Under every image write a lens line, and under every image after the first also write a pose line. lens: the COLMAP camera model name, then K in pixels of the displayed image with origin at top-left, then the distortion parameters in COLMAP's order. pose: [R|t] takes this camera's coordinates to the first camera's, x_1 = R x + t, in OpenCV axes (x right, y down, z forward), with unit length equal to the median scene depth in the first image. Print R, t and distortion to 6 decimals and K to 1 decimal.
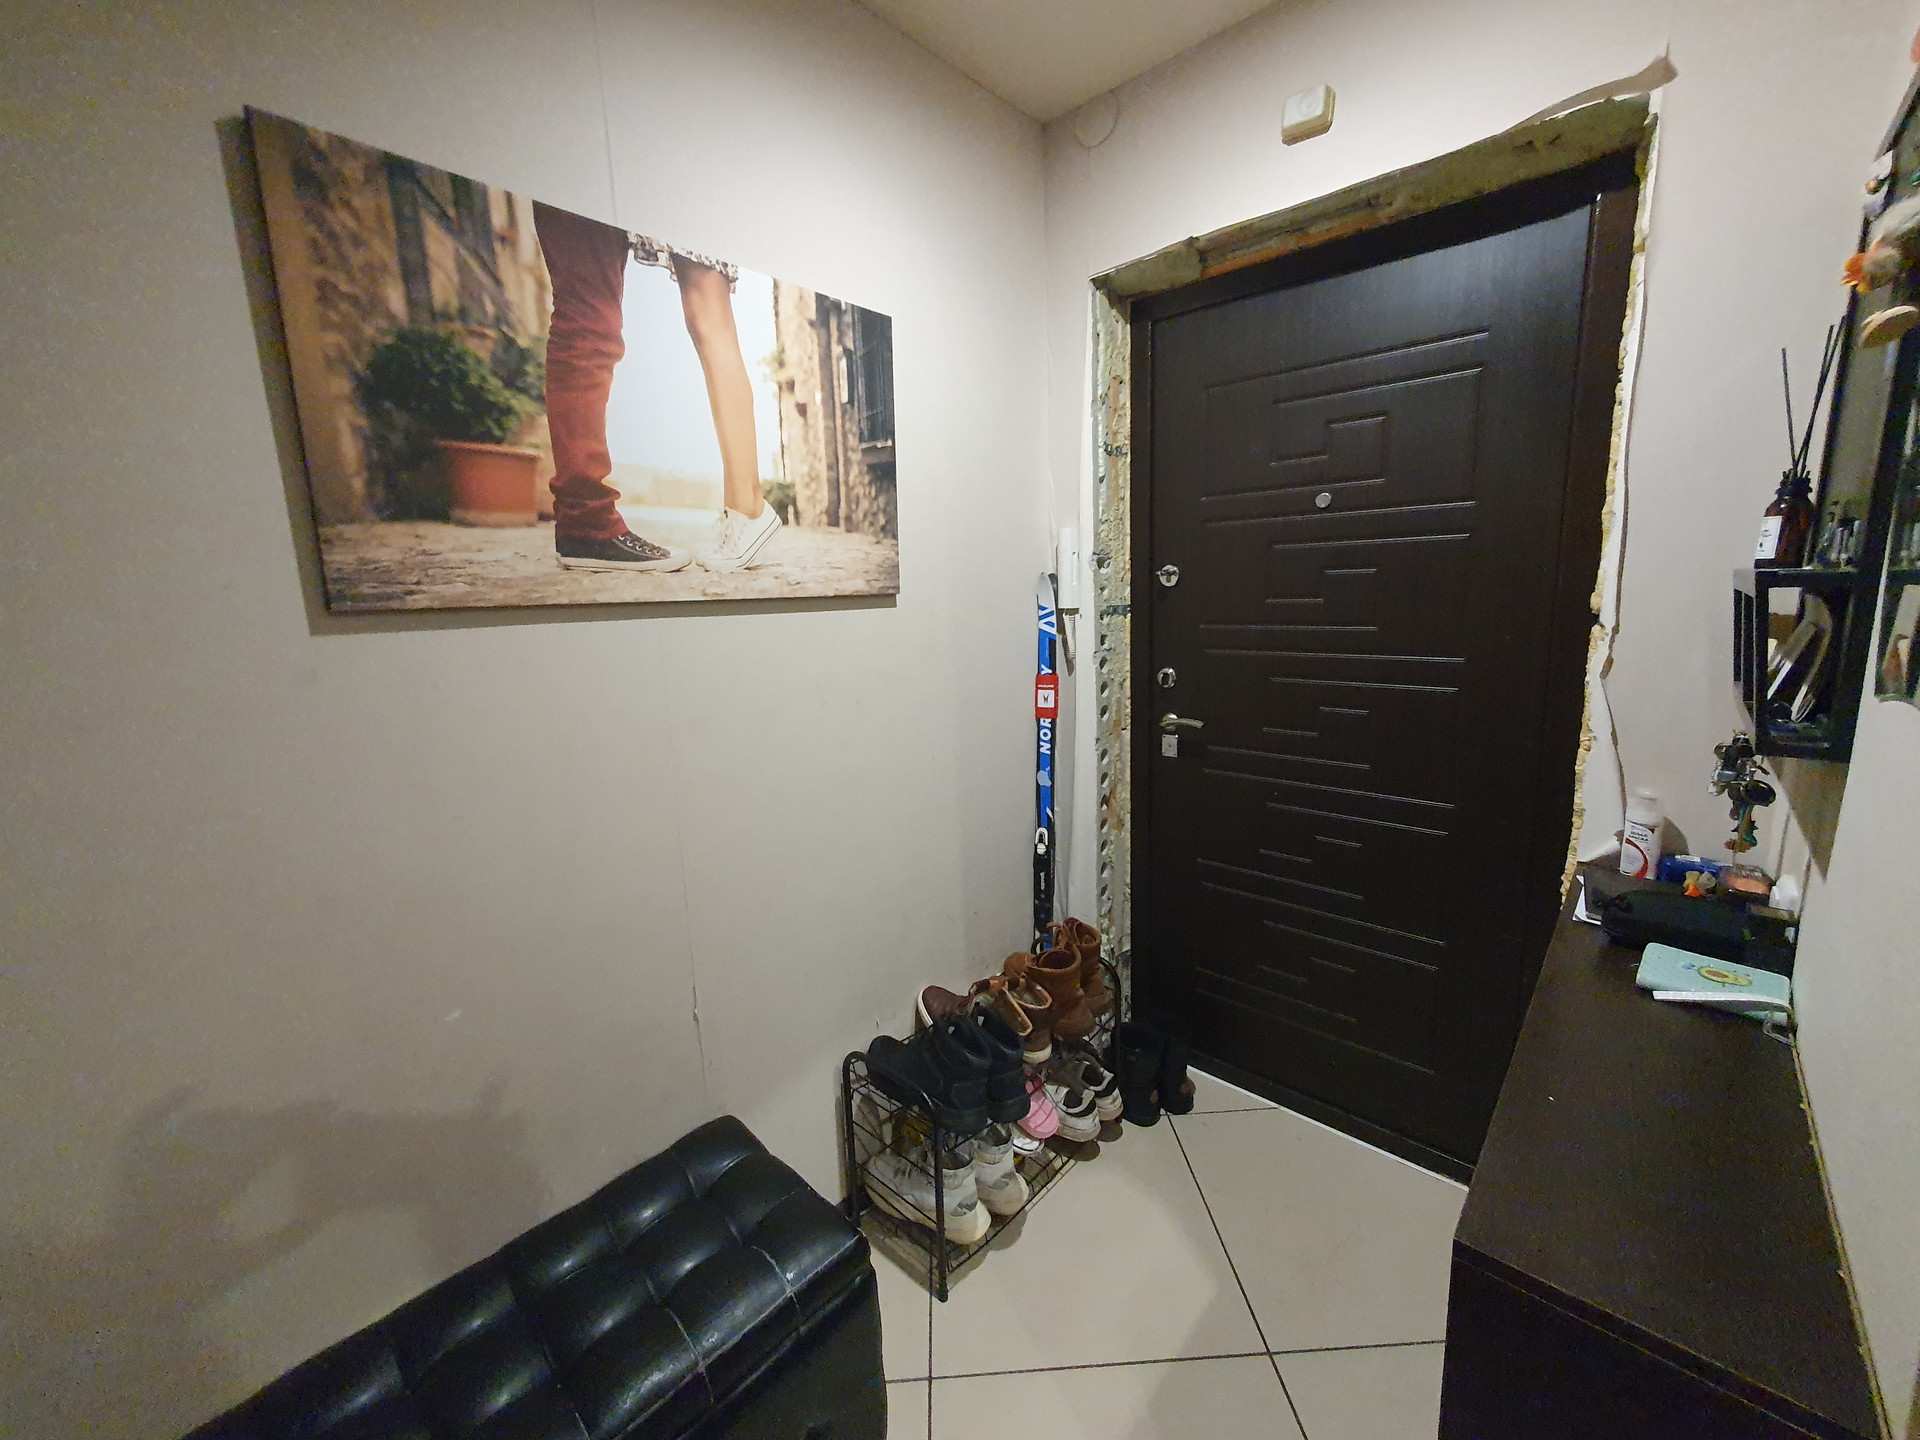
lens RADIAL K [[754.2, 0, 964.7], [0, 754.2, 709.1], [0, 0, 1]] dist [0.008569, -0.000715]
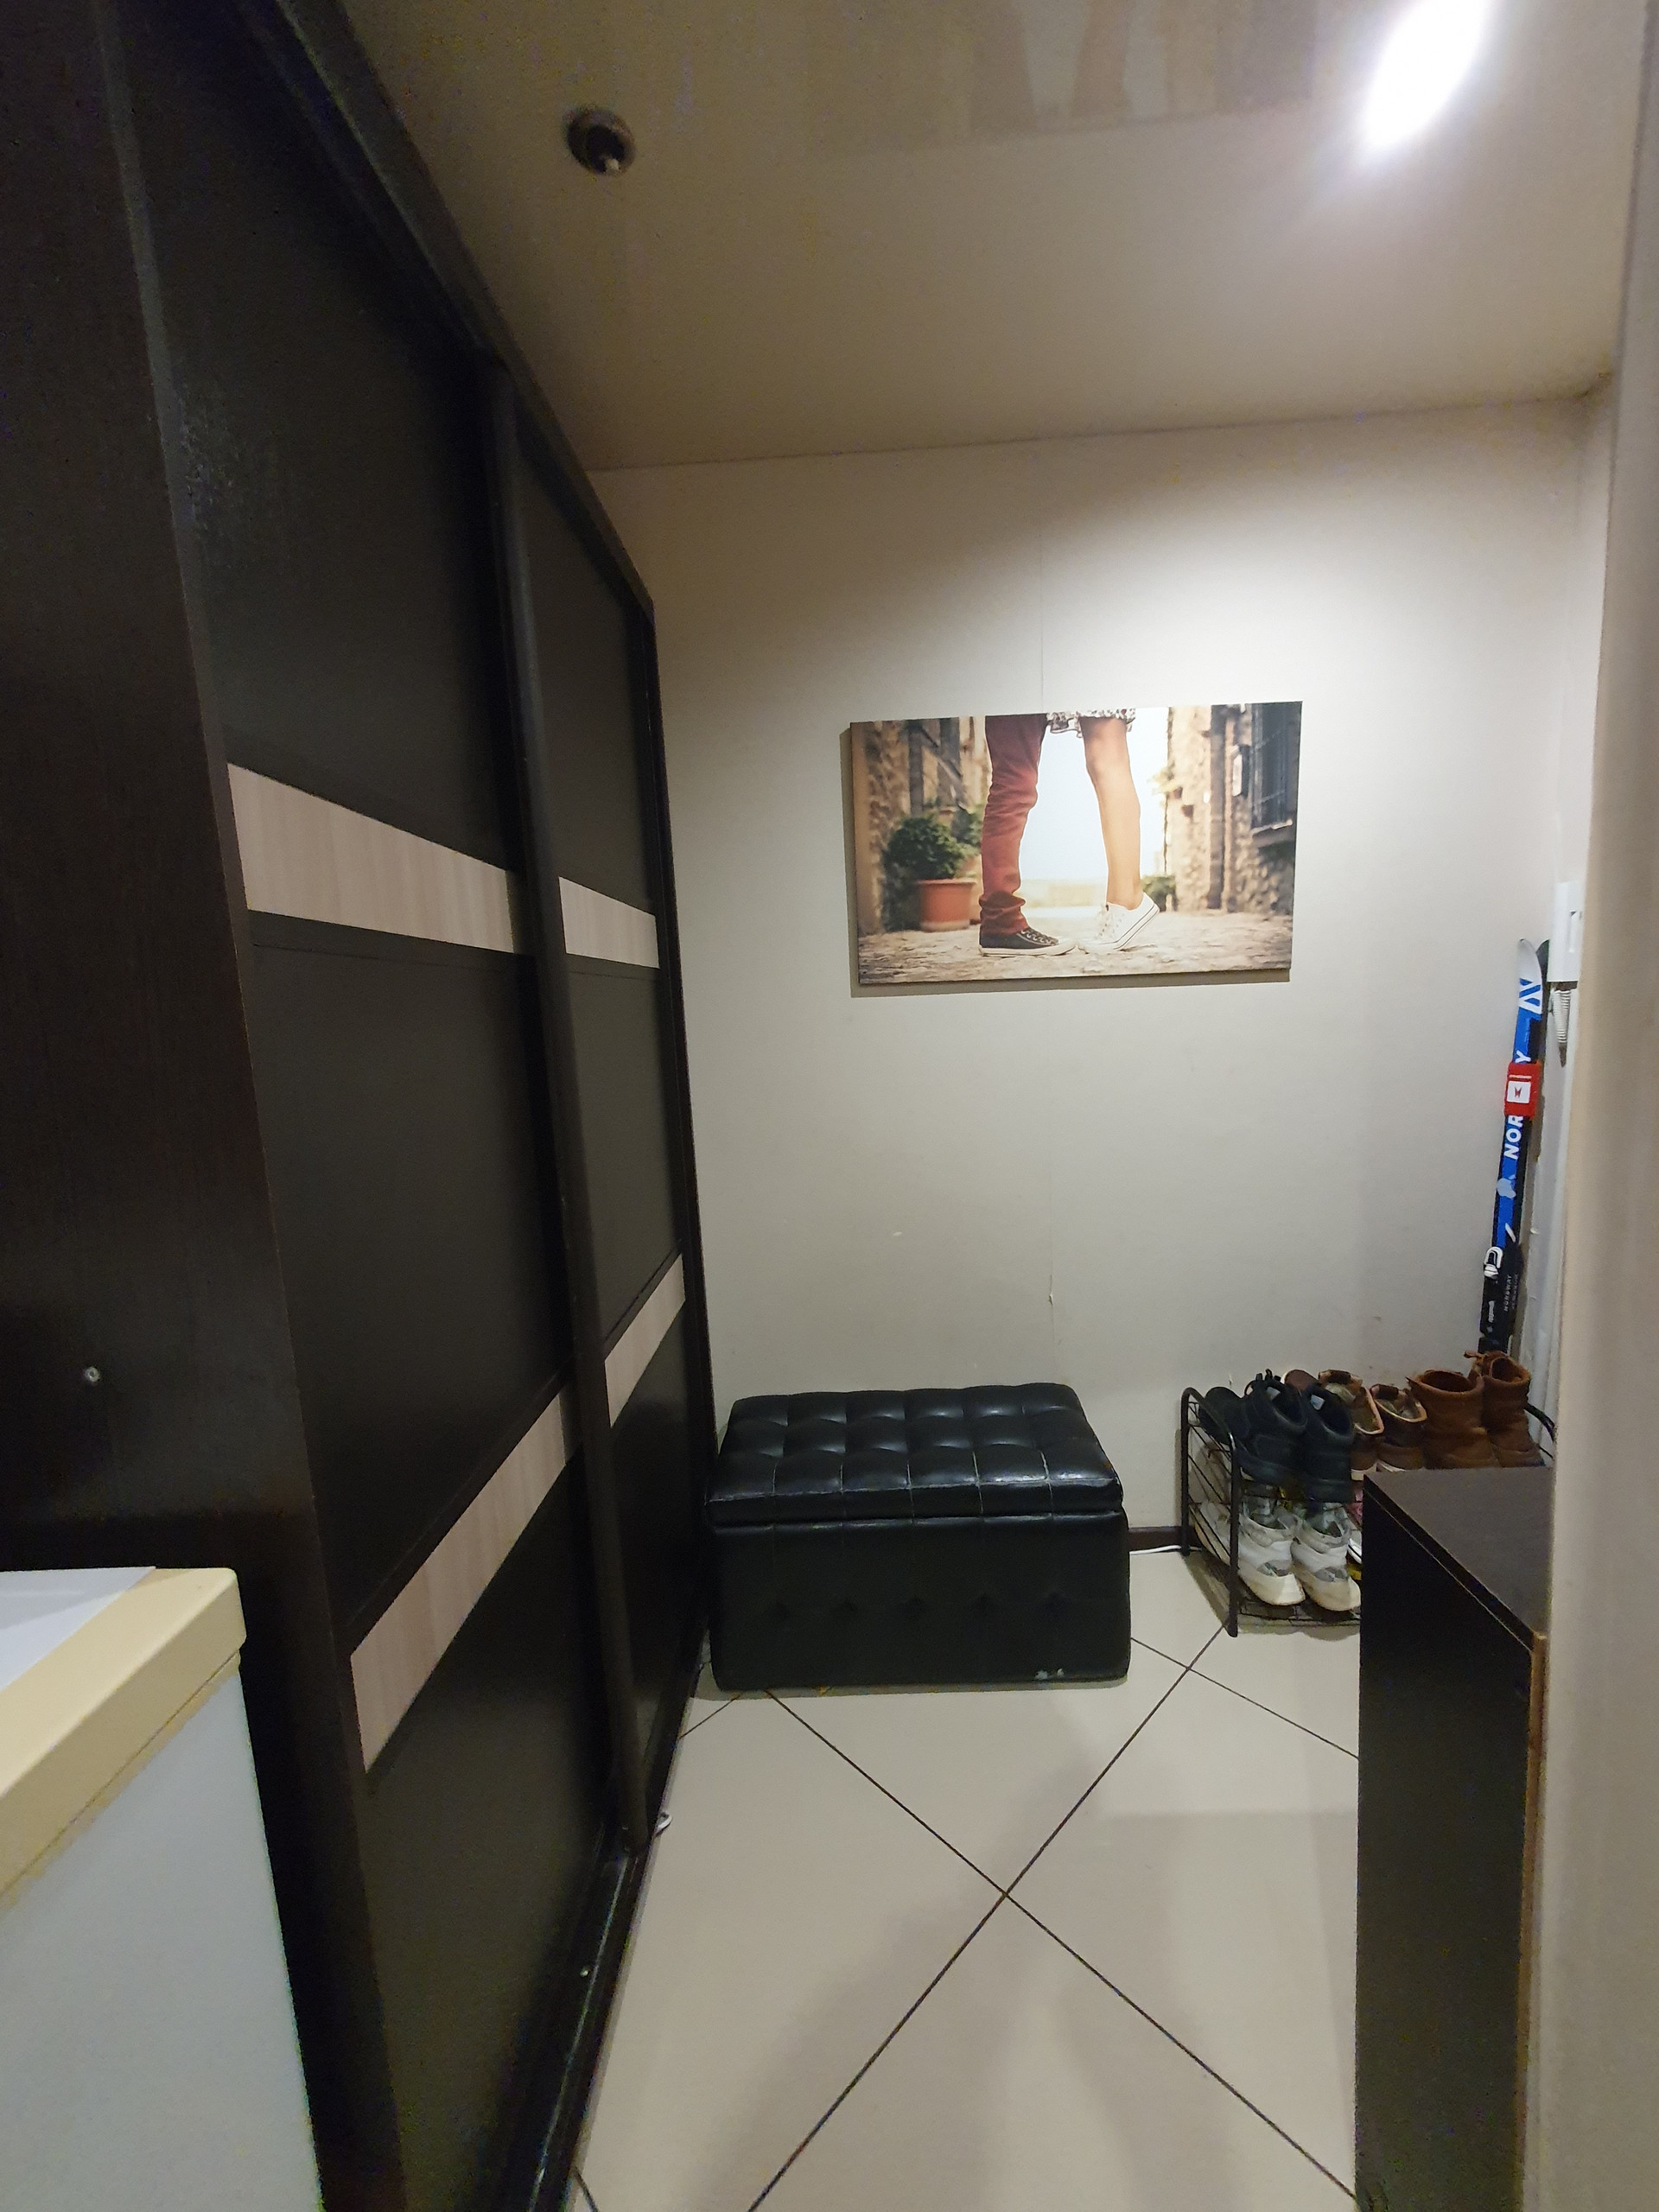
lens RADIAL K [[868.9, 0, 834.5], [0, 868.9, 1116.7], [0, 0, 1]] dist [0.008569, -0.000715]
pose [[0.660249, 0.102452, -0.744026, 0.469085], [-0.101461, 0.993738, 0.046801, 0.063457], [0.744162, 0.044589, 0.666509, -0.276669]]
